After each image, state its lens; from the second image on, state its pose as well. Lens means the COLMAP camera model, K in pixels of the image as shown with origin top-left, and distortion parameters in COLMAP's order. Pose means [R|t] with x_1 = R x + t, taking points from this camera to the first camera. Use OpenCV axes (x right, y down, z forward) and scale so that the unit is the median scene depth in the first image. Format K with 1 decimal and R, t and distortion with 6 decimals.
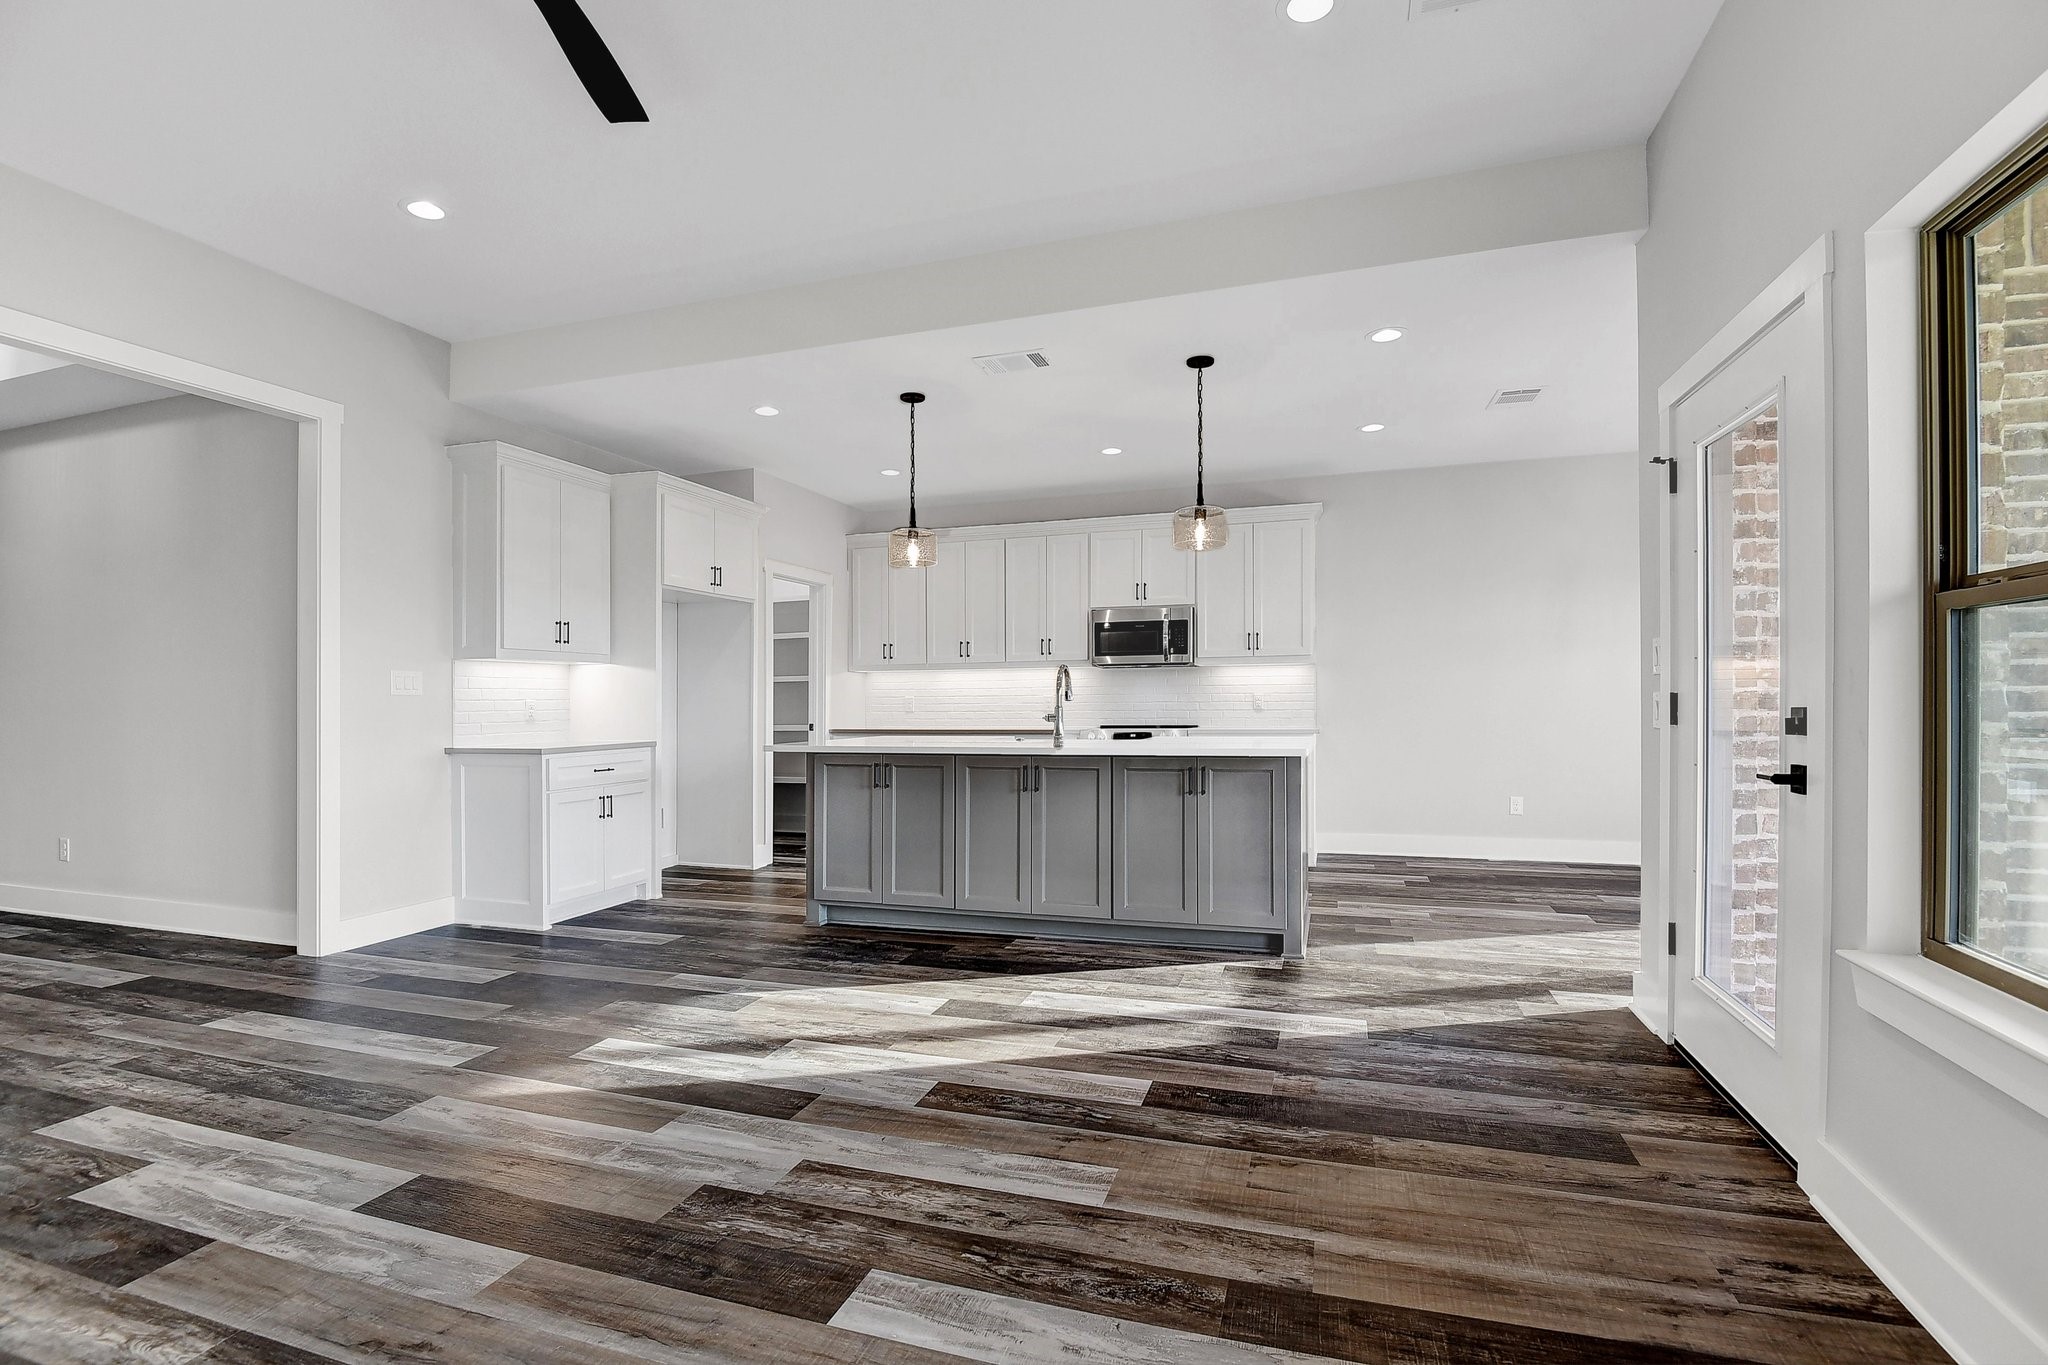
lens RADIAL K [[946.5, 0, 1039.7], [0, 946.5, 692.7], [0, 0, 1]] dist [-0.004943, -0.005088]
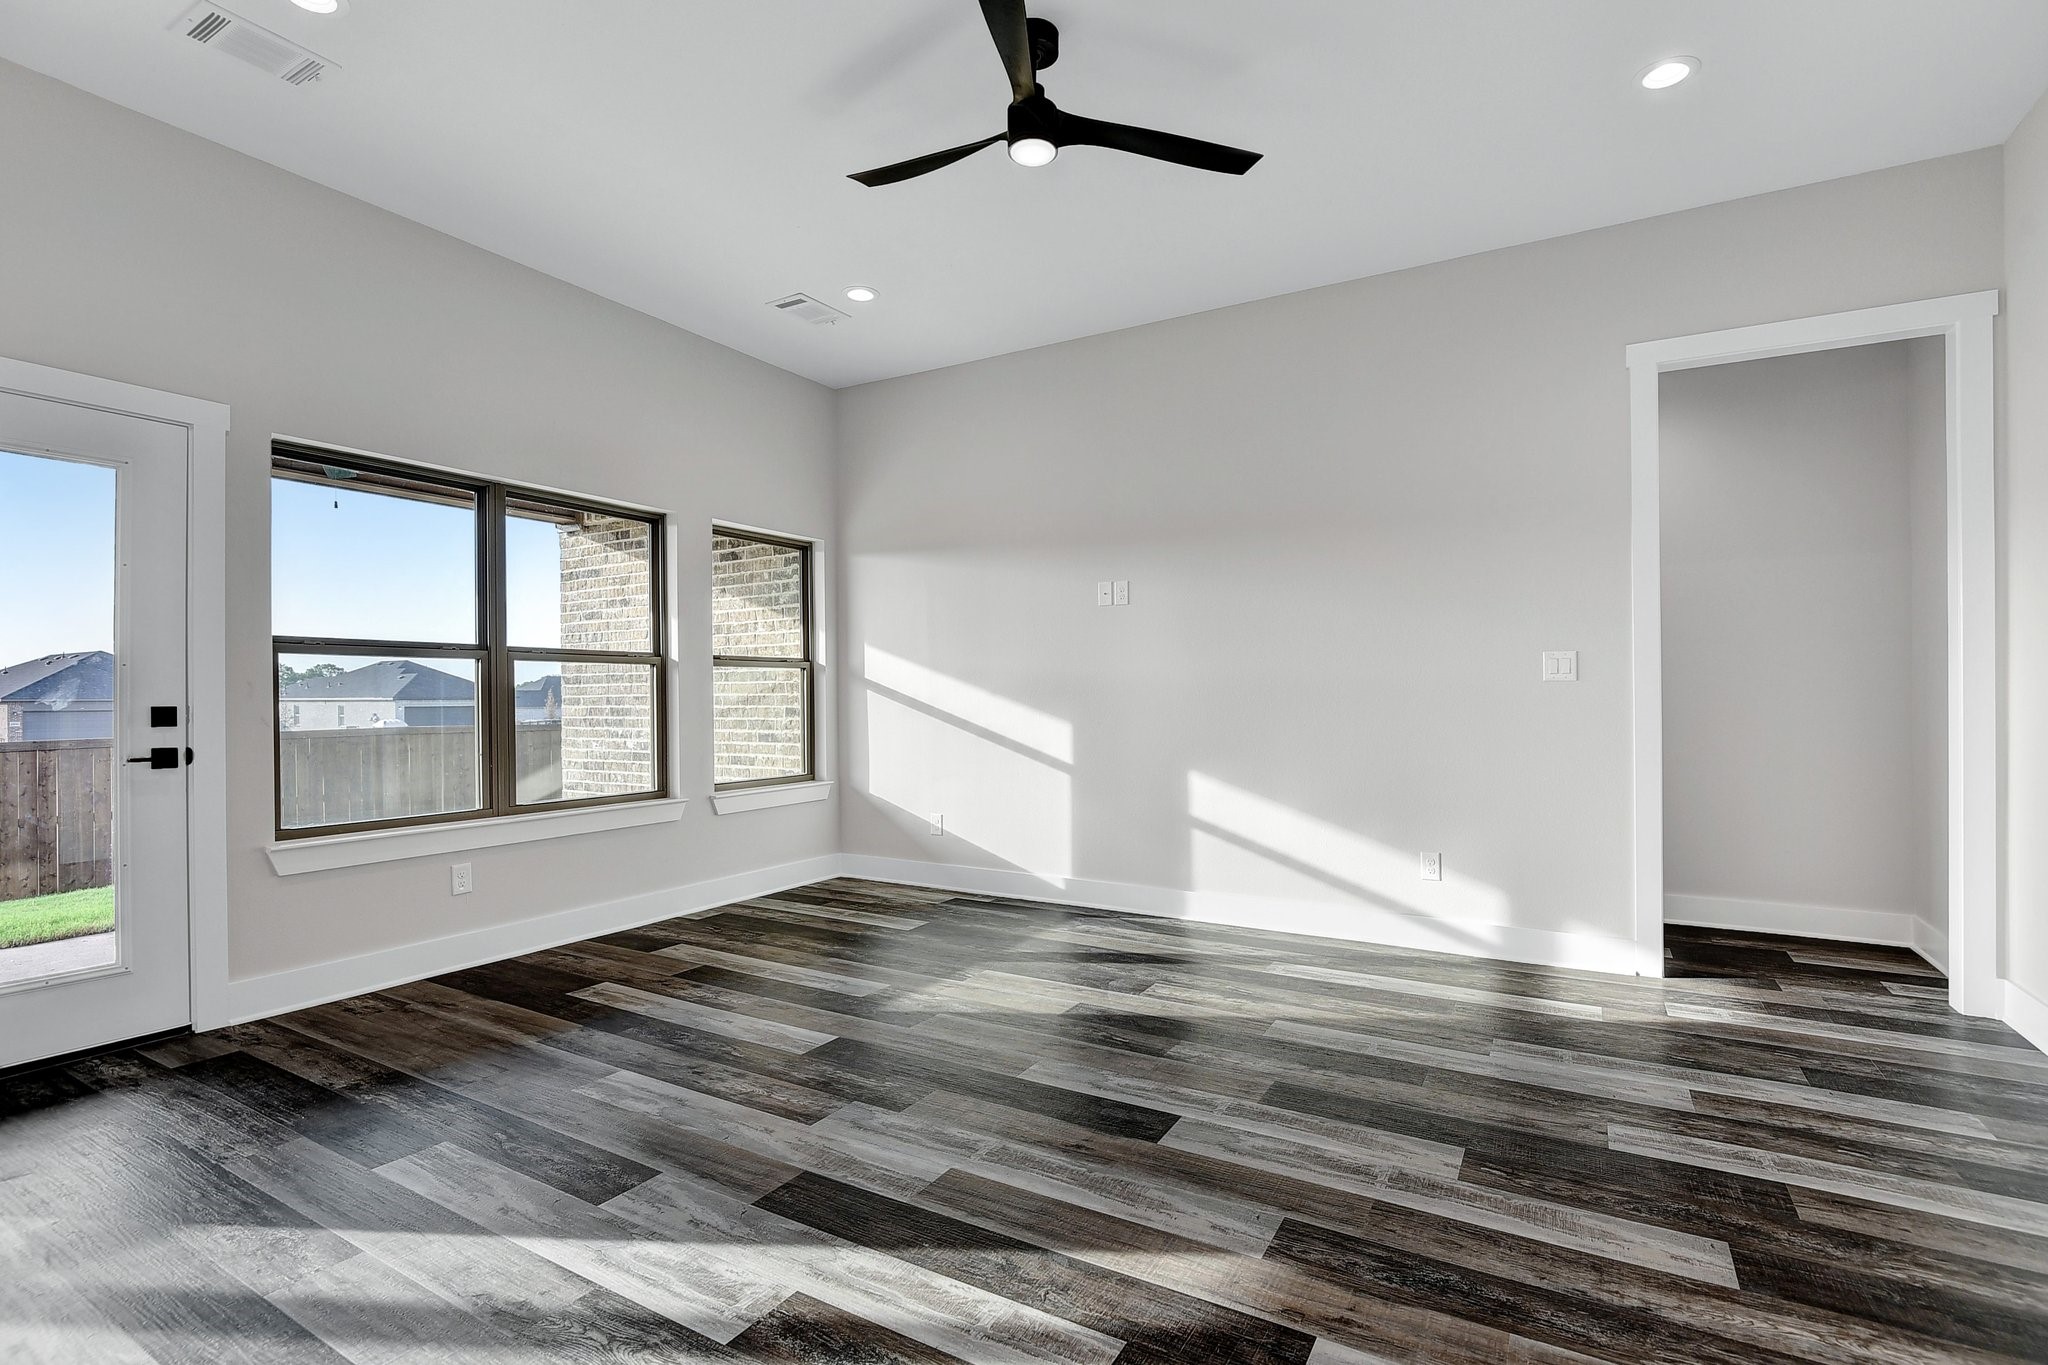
lens RADIAL K [[970.4, 0, 1022.9], [0, 970.4, 697.5], [0, 0, 1]] dist [-0.001522, -0.000921]
pose [[-0.973162, 0.012576, 0.229775, -0.468563], [0.012161, 0.999921, -0.003222, 0.012082], [-0.229798, -0.000341, -0.973238, 1.272183]]
